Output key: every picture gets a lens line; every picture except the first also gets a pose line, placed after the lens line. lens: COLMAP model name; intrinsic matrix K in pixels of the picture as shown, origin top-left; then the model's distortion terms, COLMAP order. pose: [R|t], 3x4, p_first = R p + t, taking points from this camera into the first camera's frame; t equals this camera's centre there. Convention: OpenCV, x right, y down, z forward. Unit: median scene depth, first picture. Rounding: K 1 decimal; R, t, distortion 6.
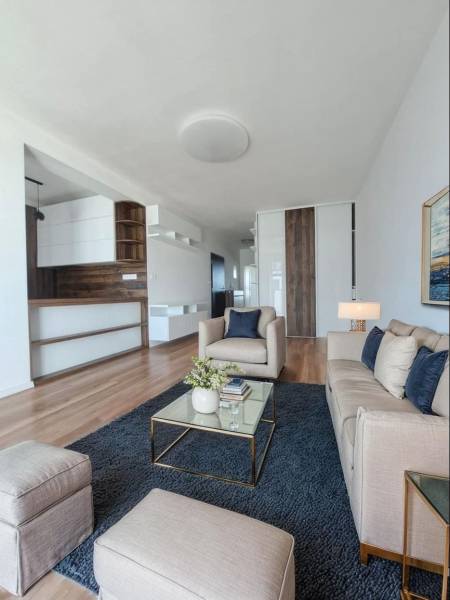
lens RADIAL K [[238.6, 0, 230.9], [0, 238.6, 300.7], [0, 0, 1]] dist [-0.017744, 0.000918]
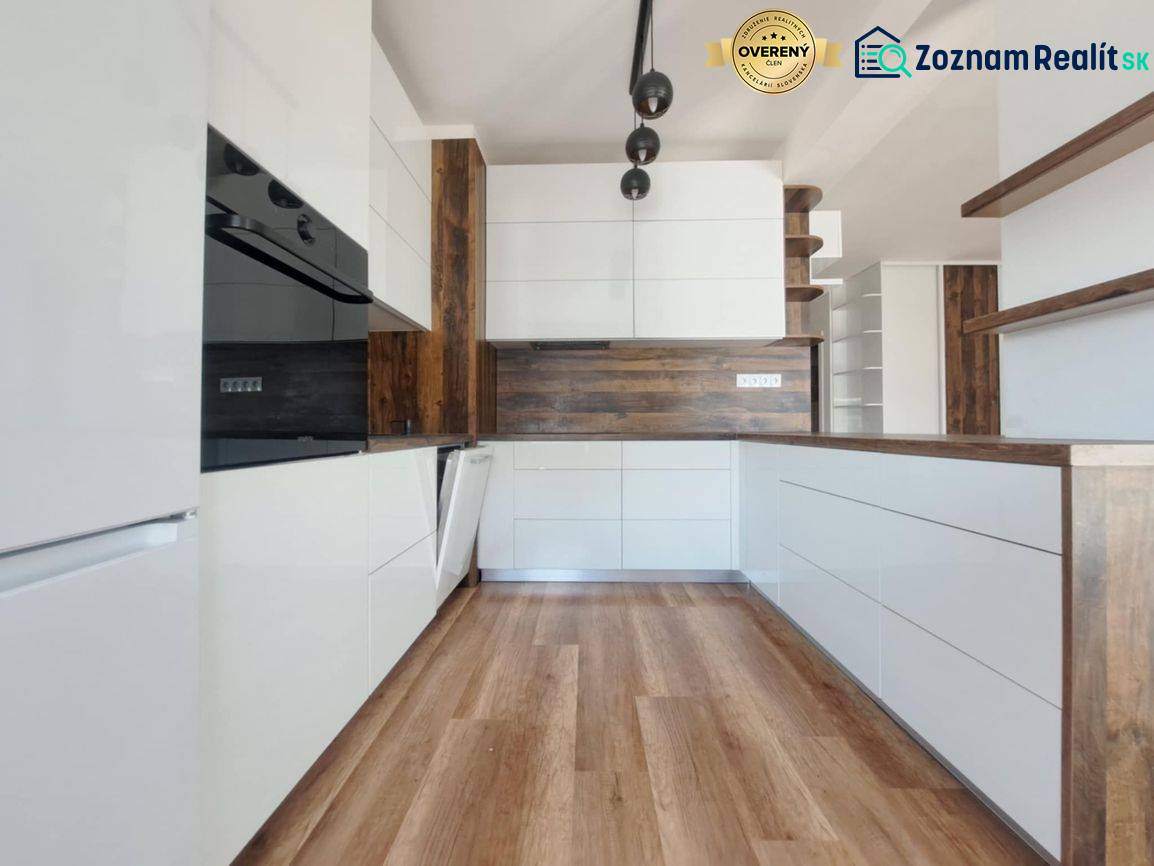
lens RADIAL K [[458.9, 0, 576.1], [0, 458.9, 425.0], [0, 0, 1]] dist [-0.017744, 0.000918]
pose [[0.952181, 0.013514, 0.305235, -0.837501], [-0.002597, 0.999343, -0.036145, 0.000734], [-0.305523, 0.033624, 0.951591, 0.334884]]
